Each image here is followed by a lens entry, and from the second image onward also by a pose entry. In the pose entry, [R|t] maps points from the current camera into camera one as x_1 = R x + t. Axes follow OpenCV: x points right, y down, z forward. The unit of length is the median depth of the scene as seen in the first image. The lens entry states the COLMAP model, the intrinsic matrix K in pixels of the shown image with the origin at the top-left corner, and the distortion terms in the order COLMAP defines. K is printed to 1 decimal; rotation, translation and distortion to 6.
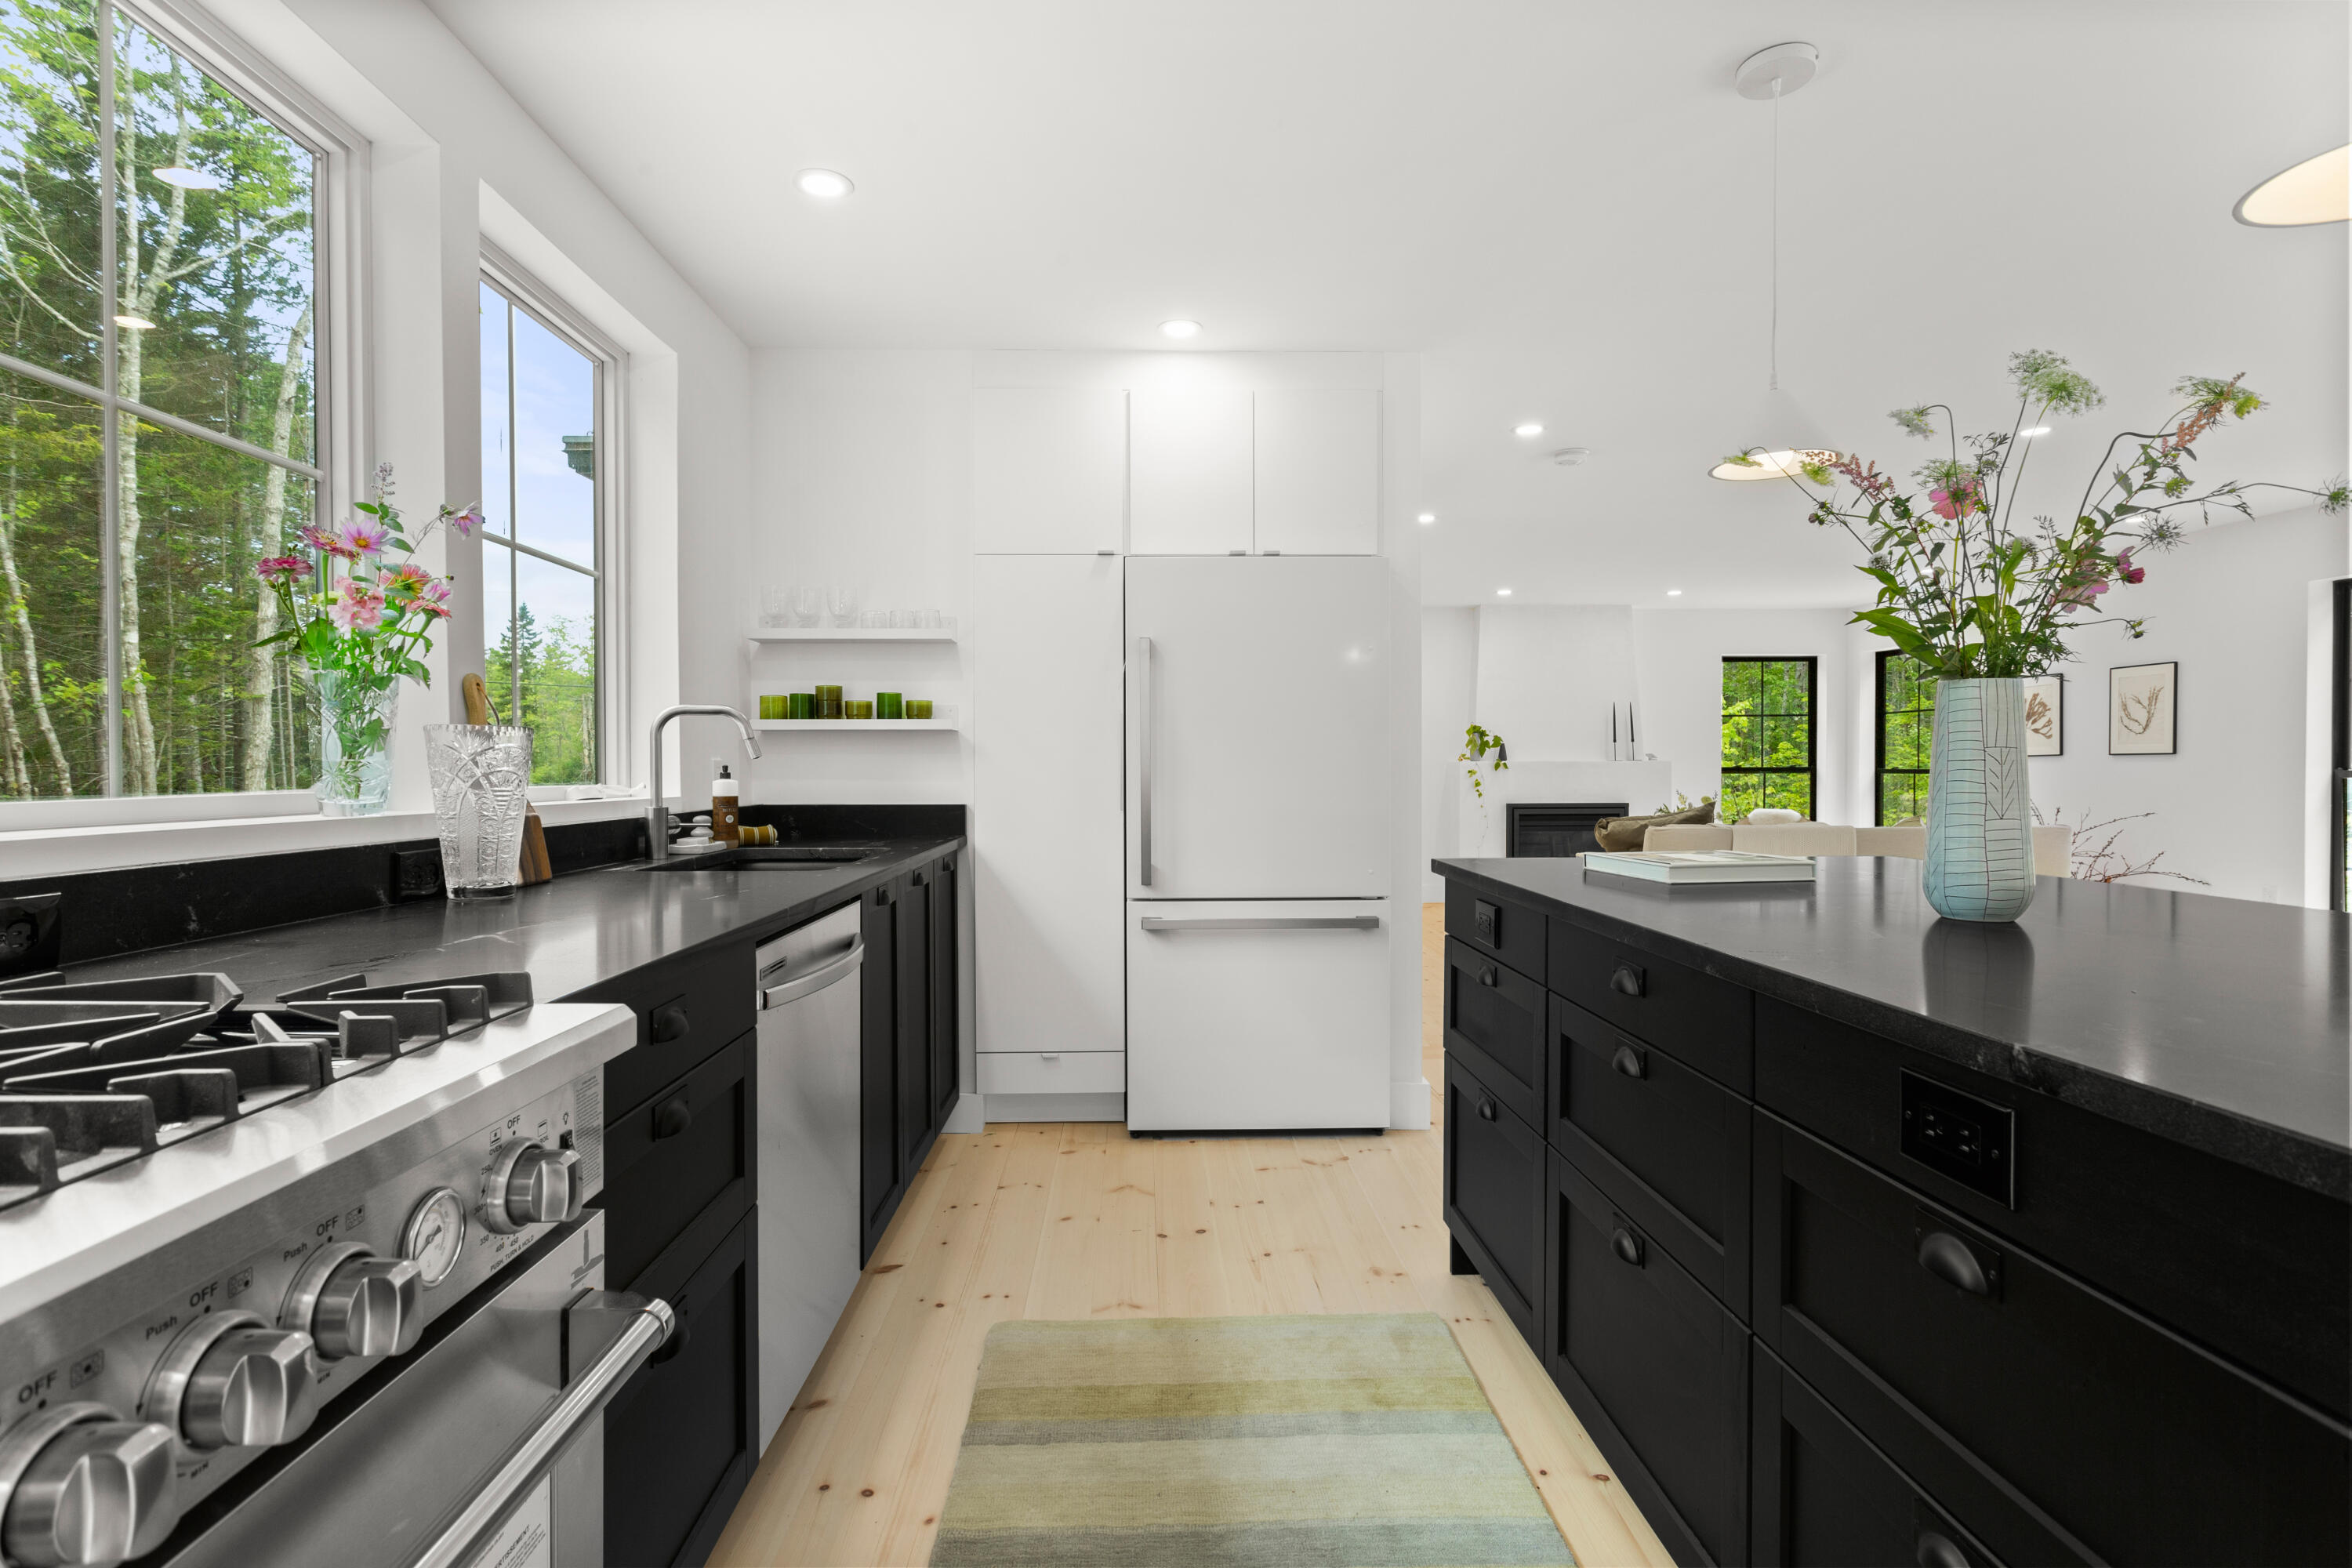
lens RADIAL K [[1124.2, 0, 1176.0], [0, 1124.2, 784.0], [0, 0, 1]] dist [-0.002630, 0.000622]
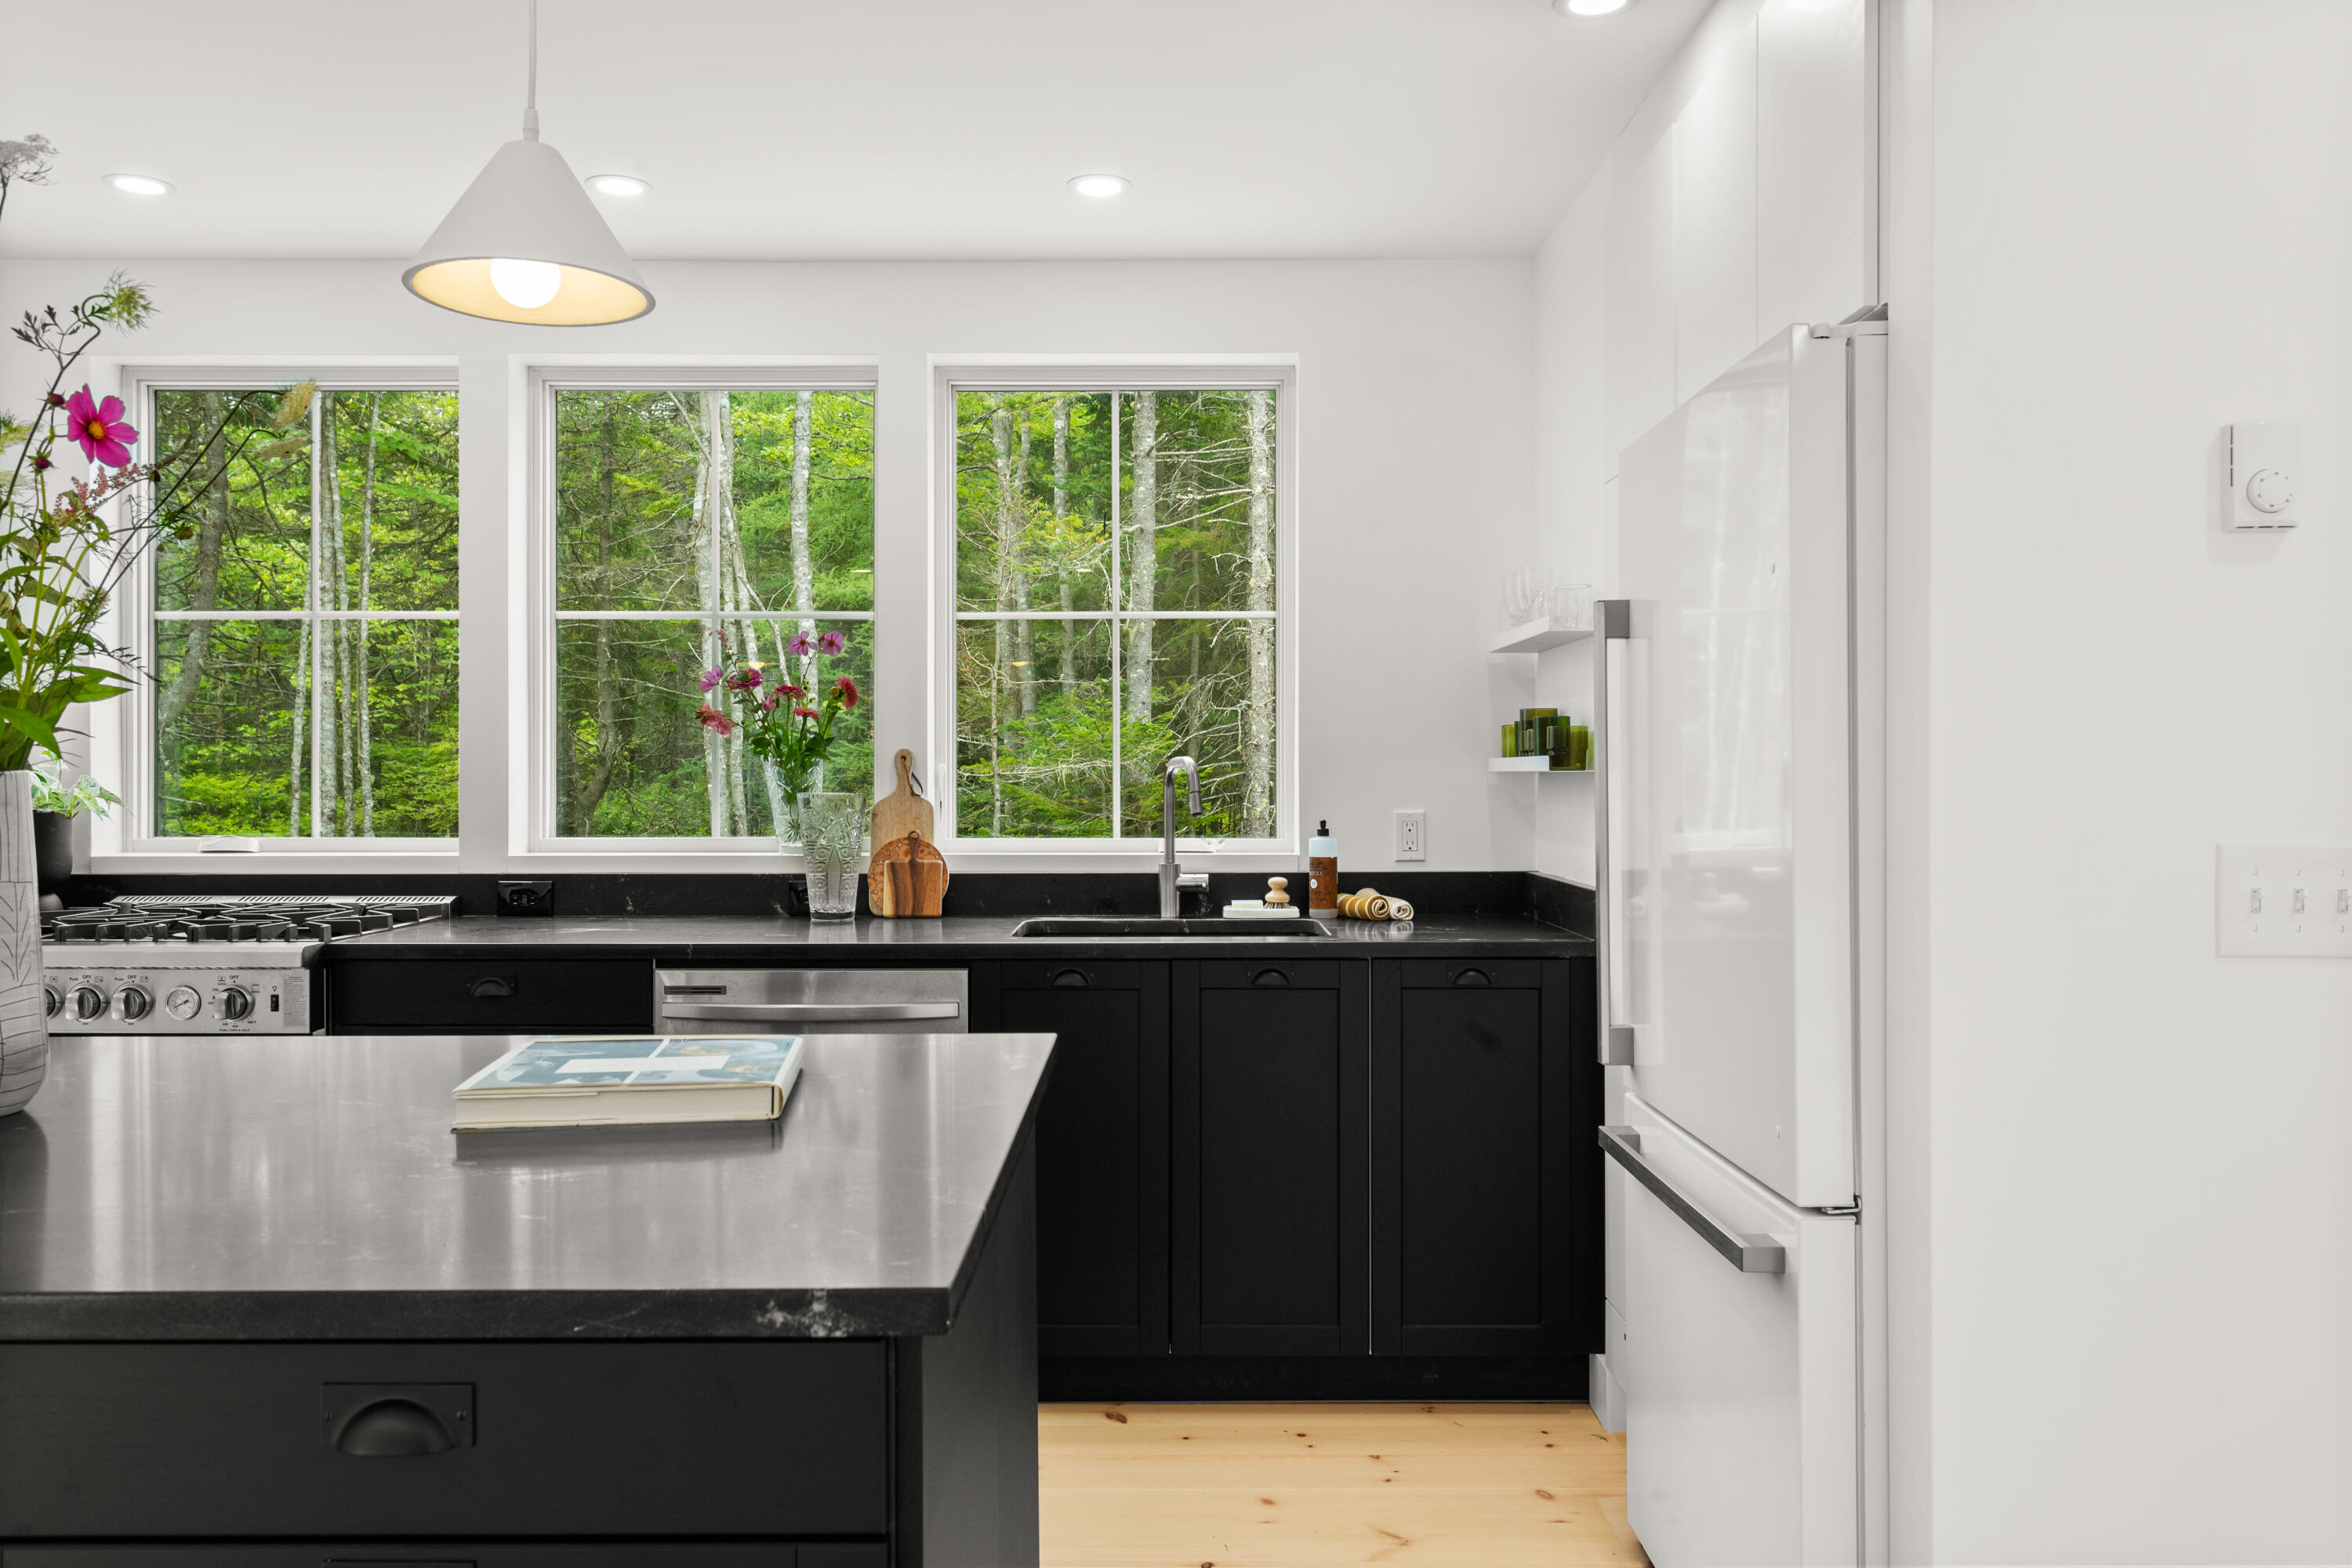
lens RADIAL K [[1753.0, 0, 1176.0], [0, 1753.0, 784.0], [0, 0, 1]] dist [0.001343, 0.000667]
pose [[-0.045558, 0.001726, -0.998960, 0.924420], [-0.014397, 0.999894, 0.002384, -0.045804], [0.998858, 0.014490, -0.045529, 0.950622]]
